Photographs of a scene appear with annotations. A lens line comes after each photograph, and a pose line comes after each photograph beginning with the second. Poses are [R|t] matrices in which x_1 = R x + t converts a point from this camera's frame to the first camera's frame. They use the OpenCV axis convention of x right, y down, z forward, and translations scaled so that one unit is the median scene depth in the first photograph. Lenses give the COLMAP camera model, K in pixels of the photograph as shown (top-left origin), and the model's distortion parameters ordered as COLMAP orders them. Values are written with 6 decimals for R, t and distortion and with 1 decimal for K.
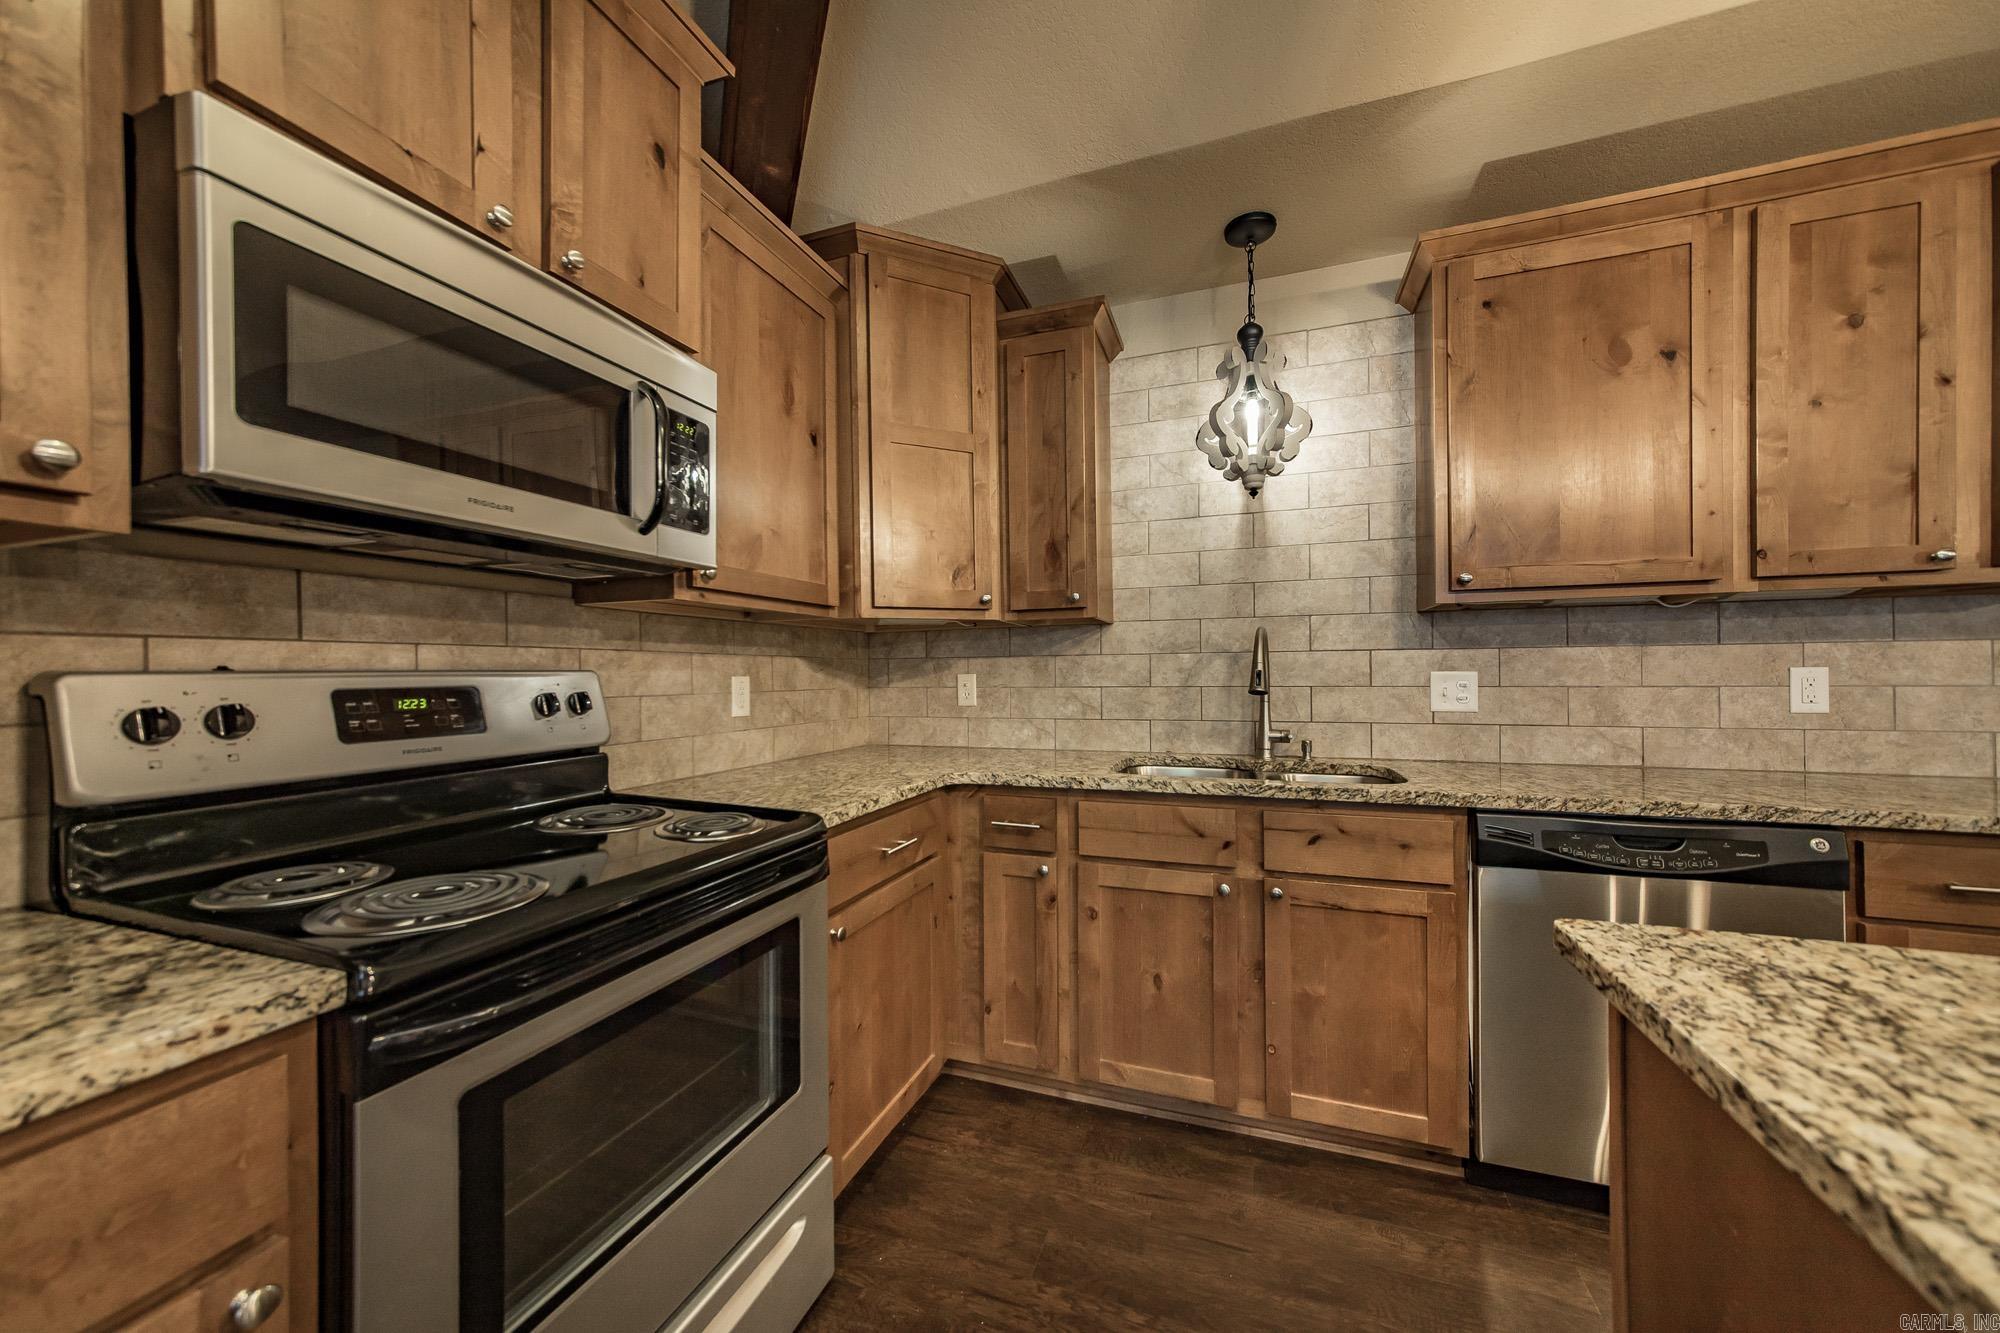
lens RADIAL K [[718.9, 0, 991.0], [0, 718.9, 675.1], [0, 0, 1]] dist [-0.007871, 0.001627]
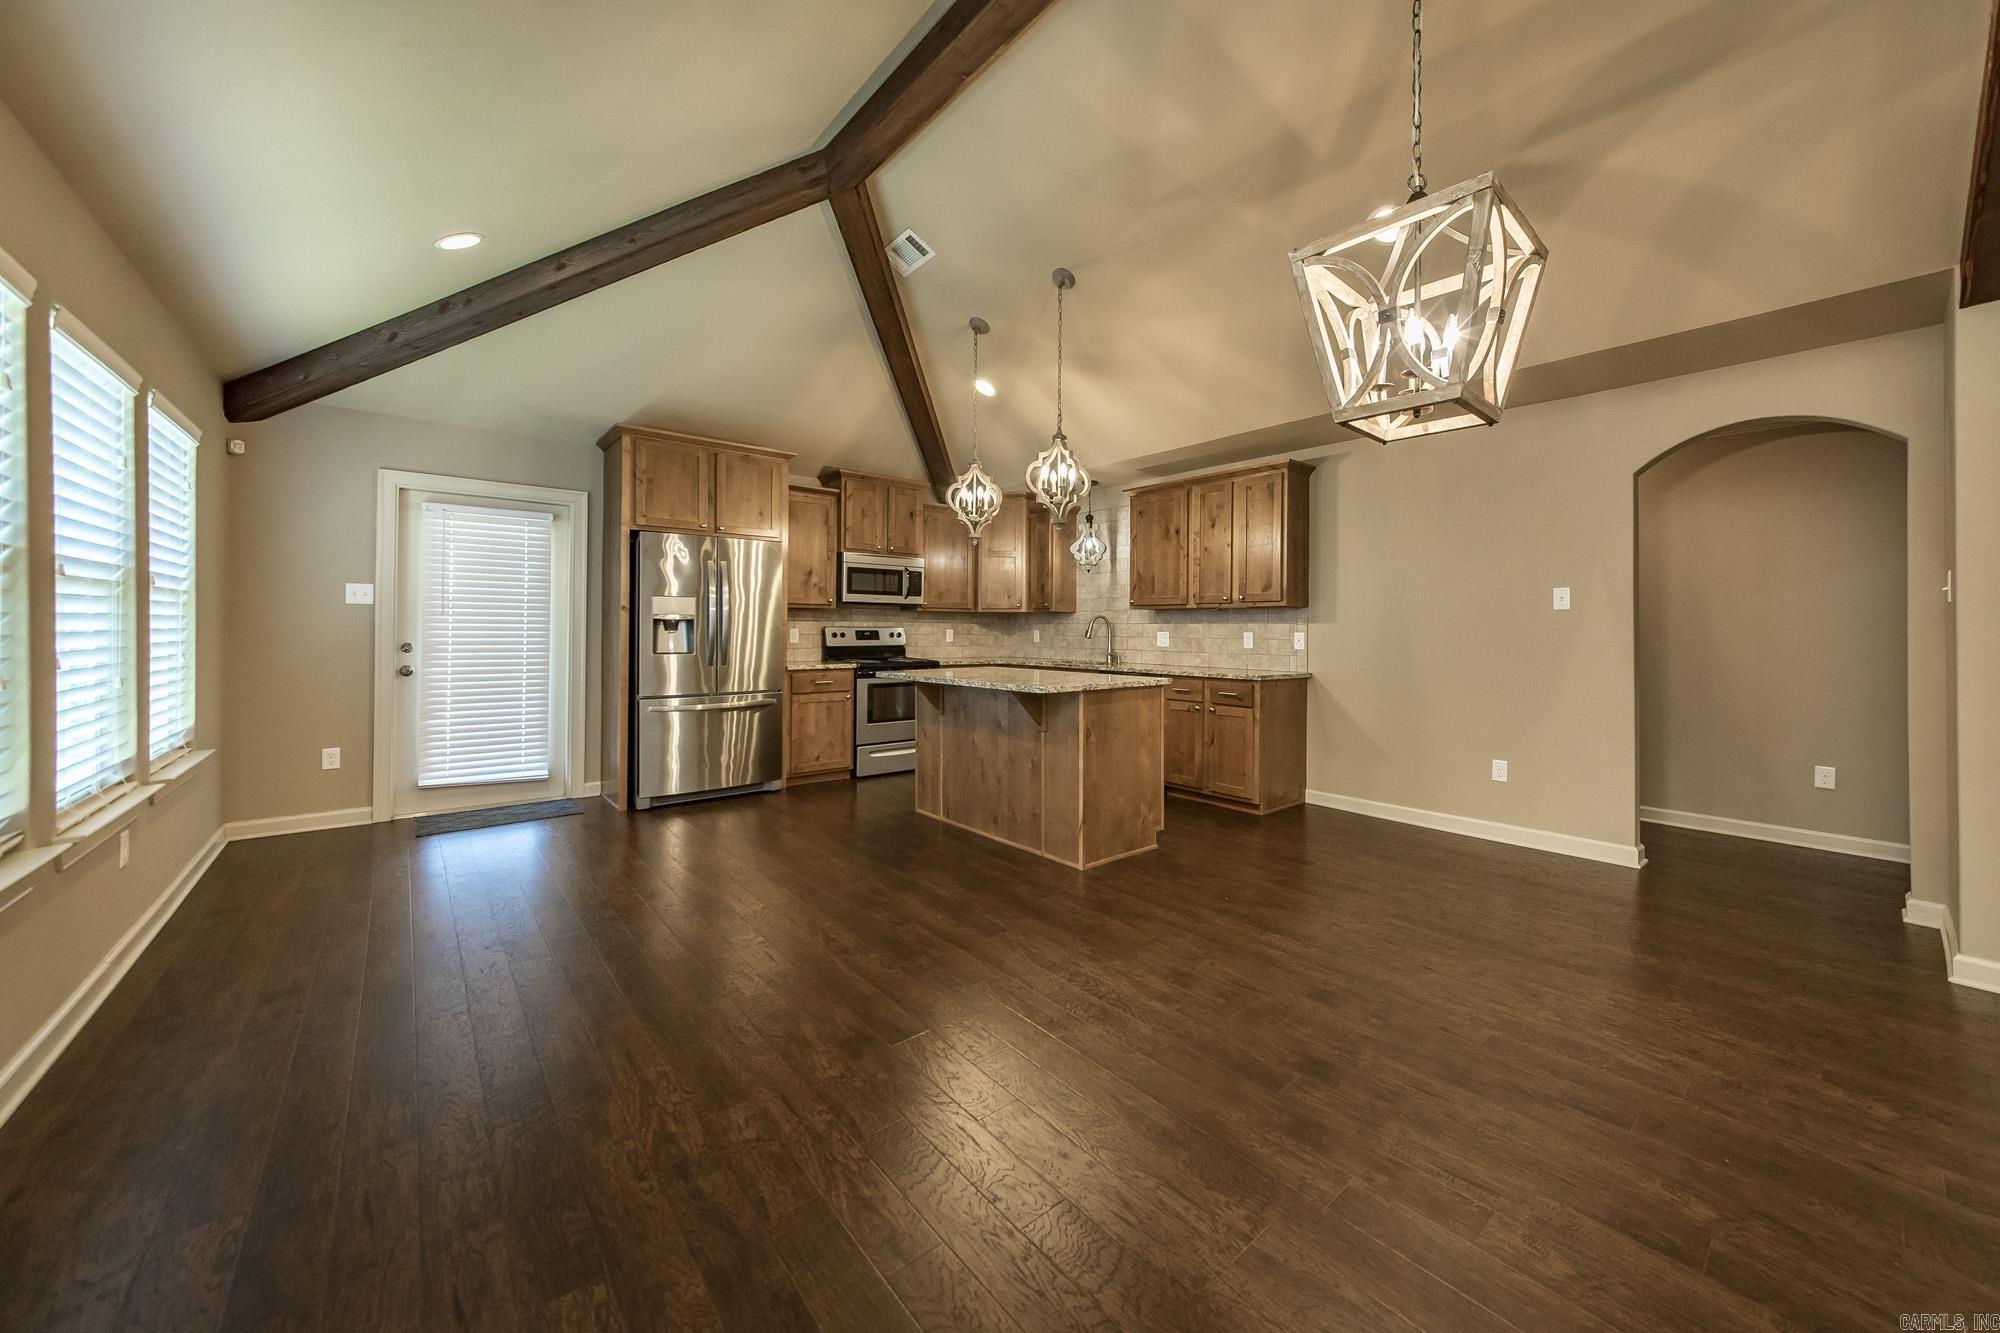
lens RADIAL K [[718.9, 0, 1026.7], [0, 718.9, 623.8], [0, 0, 1]] dist [-0.007871, 0.001627]
pose [[0.875725, 0.012483, -0.482649, 2.474643], [-0.017842, 0.999820, -0.006513, -0.014735], [0.482481, 0.014315, 0.875790, -2.738137]]
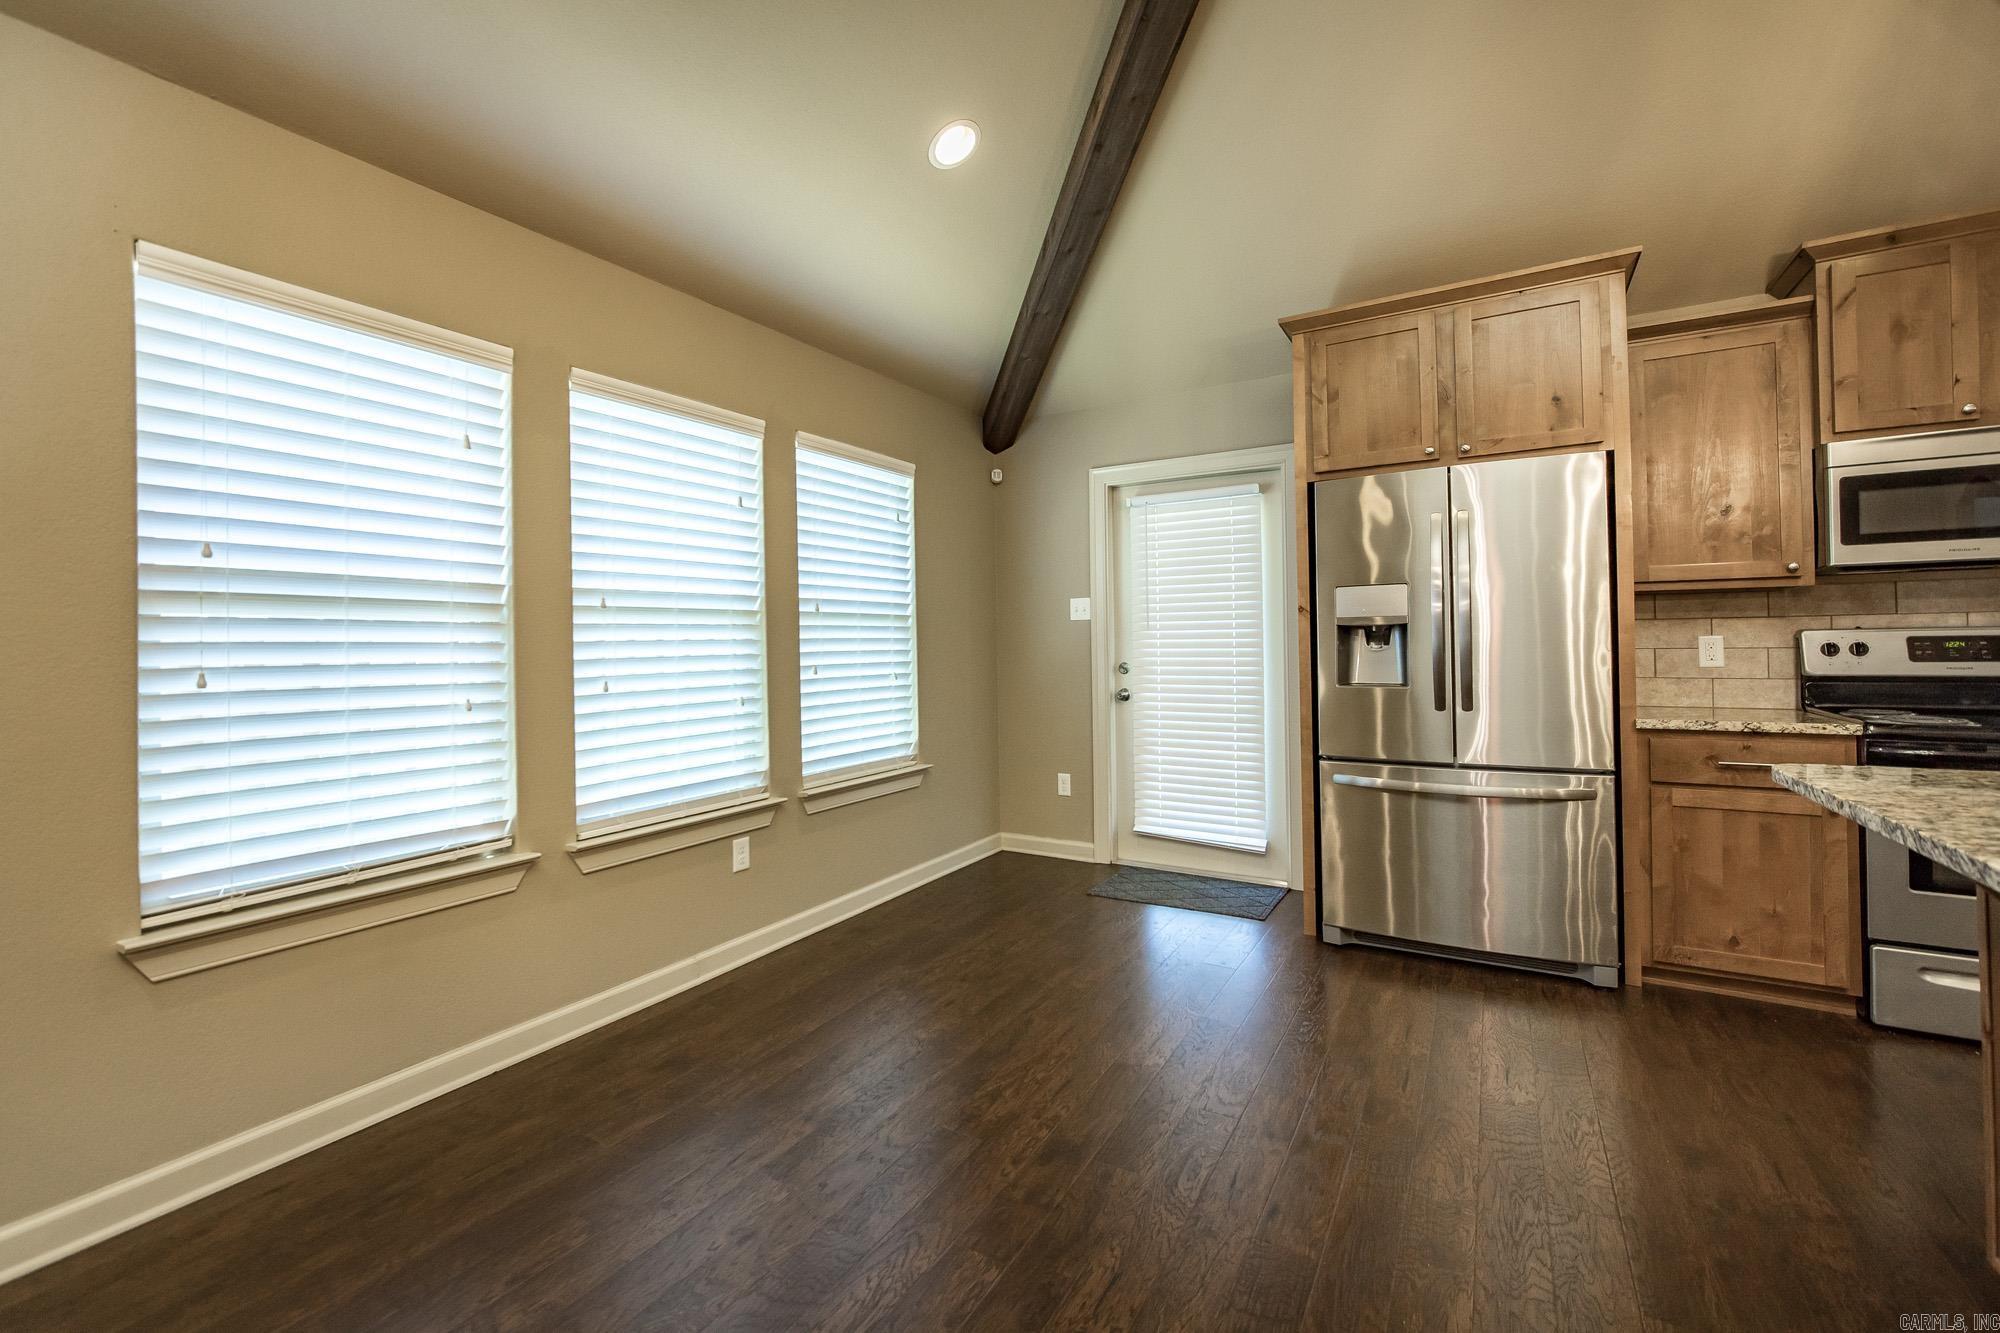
lens RADIAL K [[824.2, 0, 986.5], [0, 824.2, 634.9], [0, 0, 1]] dist [-0.024783, -0.000354]
pose [[-0.196870, 0.002152, -0.980427, 1.706483], [0.011282, 0.999936, -0.000070, -0.013666], [0.980365, -0.011075, -0.196881, -1.079611]]
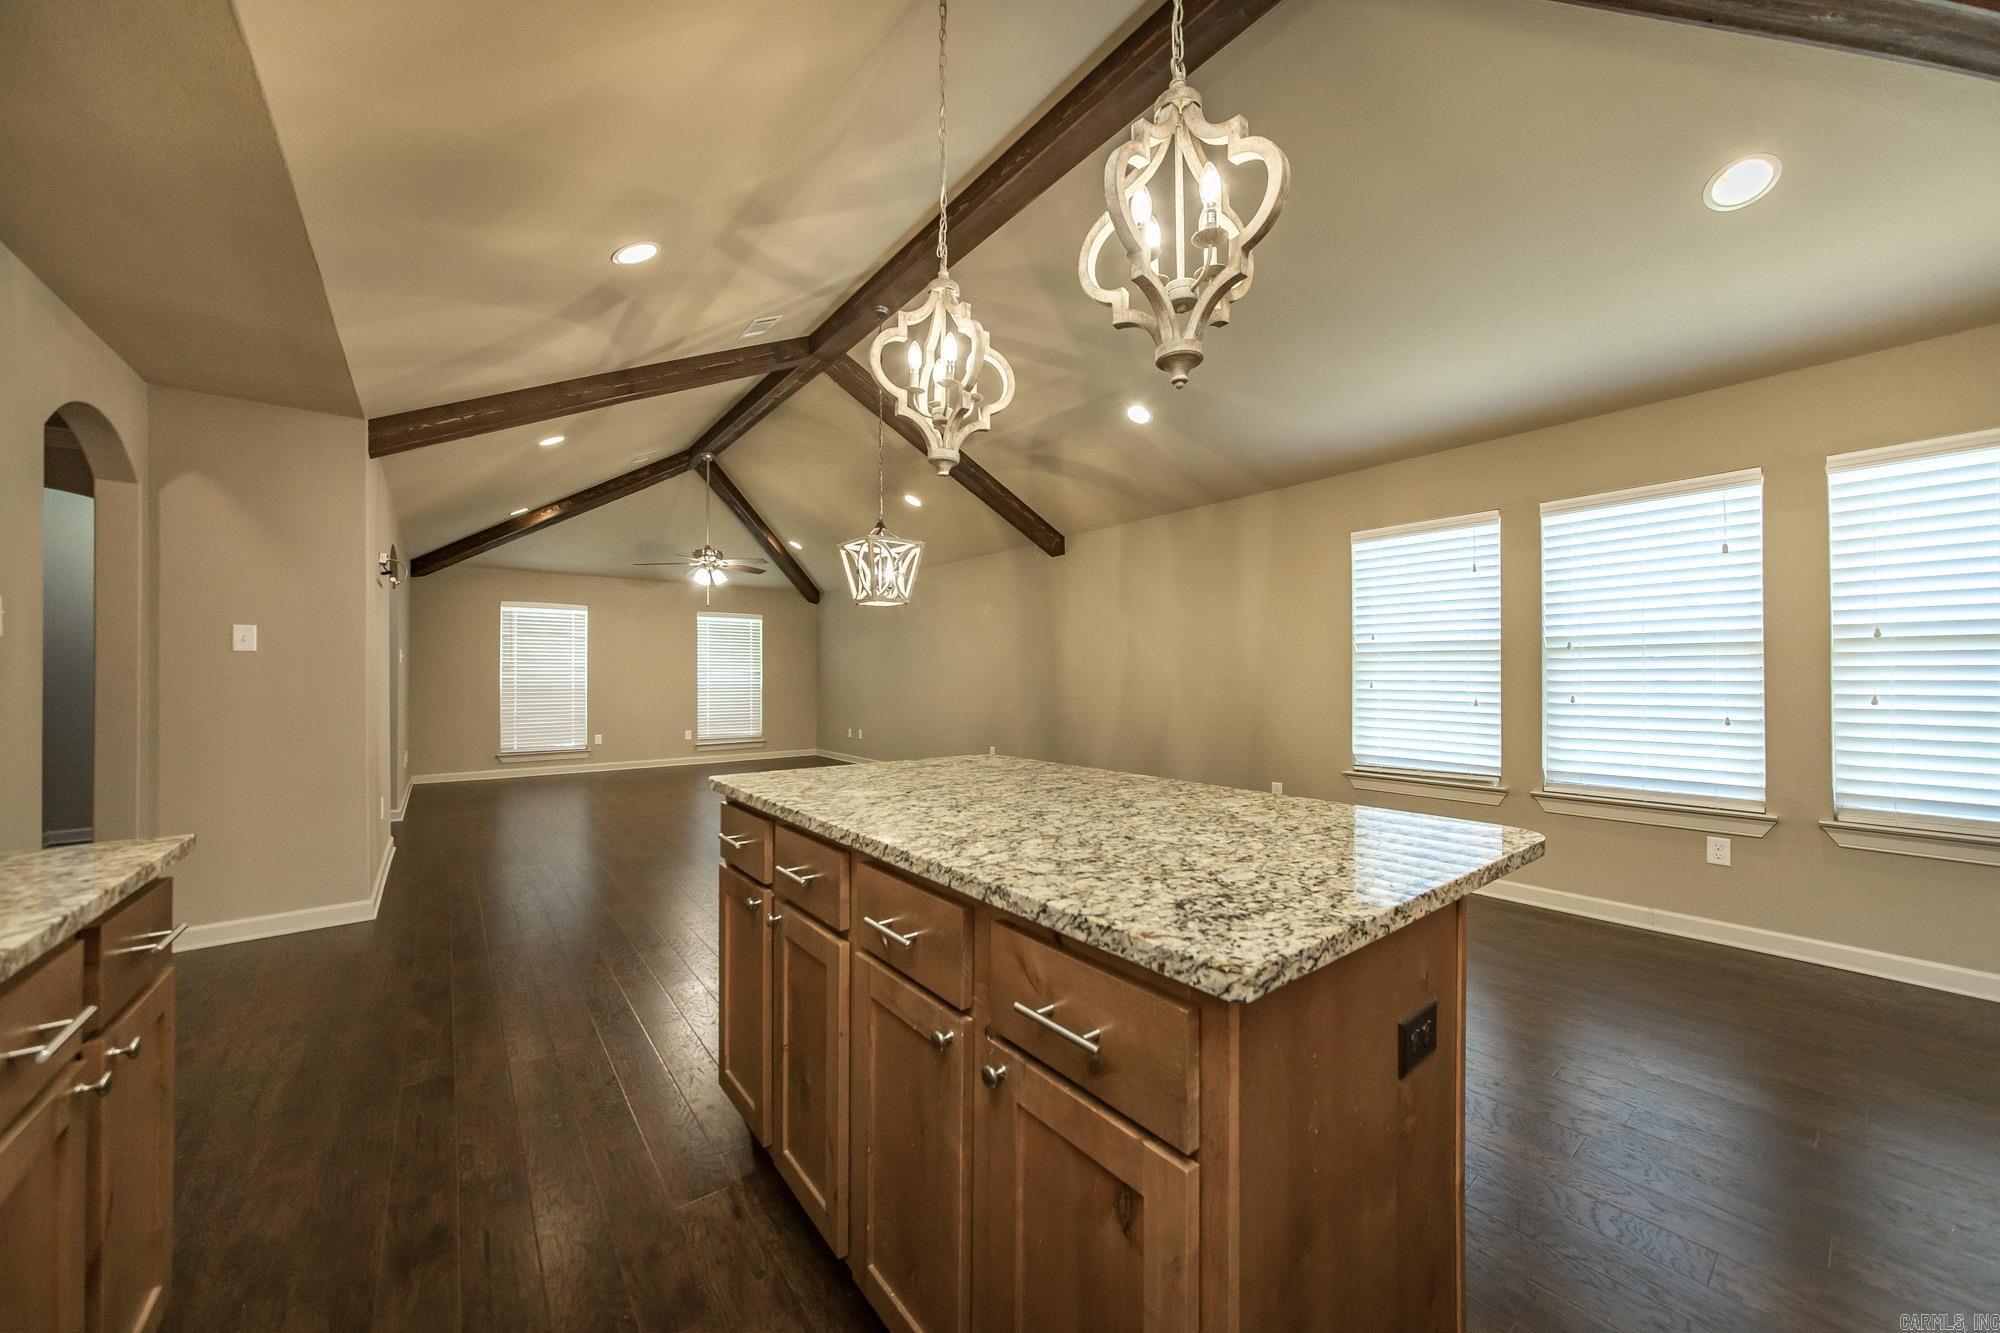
lens RADIAL K [[718.9, 0, 1008.7], [0, 718.9, 669.7], [0, 0, 1]] dist [-0.007871, 0.001627]
pose [[-0.856152, 0.015874, 0.516480, 0.327192], [0.012738, 0.999873, -0.009616, -0.010490], [-0.516567, -0.001653, -0.856245, 1.072215]]
